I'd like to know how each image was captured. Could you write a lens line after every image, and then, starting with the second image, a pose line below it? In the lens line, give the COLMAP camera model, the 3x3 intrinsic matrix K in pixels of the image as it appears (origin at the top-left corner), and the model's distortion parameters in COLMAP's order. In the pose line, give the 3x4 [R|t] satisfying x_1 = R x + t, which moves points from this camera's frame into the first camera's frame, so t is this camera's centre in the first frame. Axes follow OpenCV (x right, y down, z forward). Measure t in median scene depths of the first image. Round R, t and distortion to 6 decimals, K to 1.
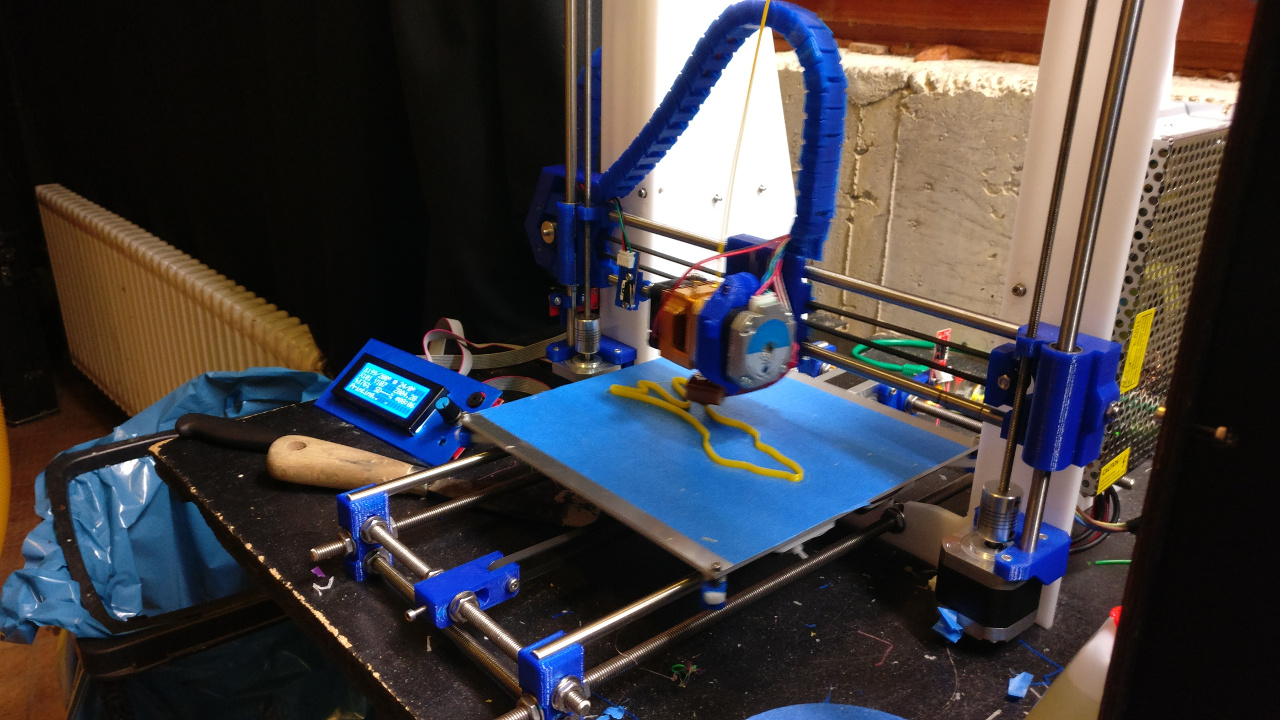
lens RADIAL K [[1061.7, 0, 669.2], [0, 1061.7, 361.4], [0, 0, 1]] dist [-0.005176, 0.006099]
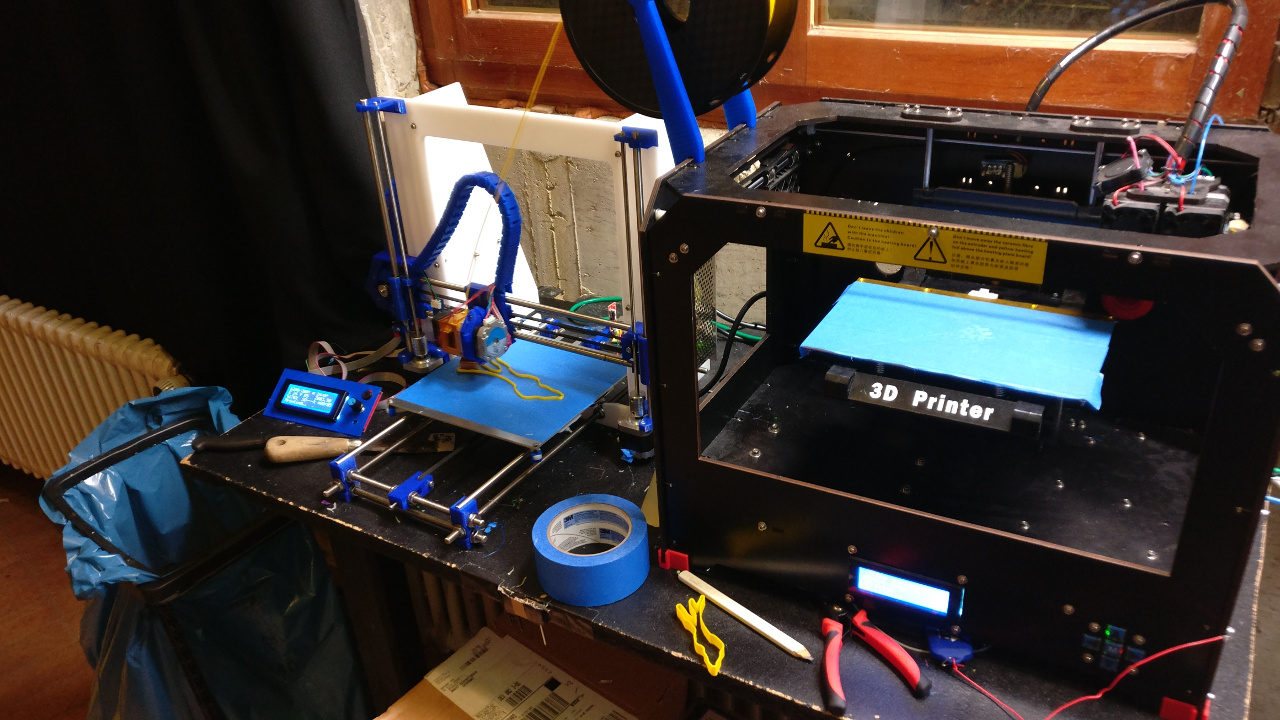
lens RADIAL K [[1061.7, 0, 669.2], [0, 1061.7, 361.4], [0, 0, 1]] dist [-0.005176, 0.006099]
pose [[0.953303, -0.211089, 0.215999, -0.071378], [0.182278, 0.972378, 0.145796, -0.187450], [-0.240809, -0.099616, 0.965447, -0.852146]]
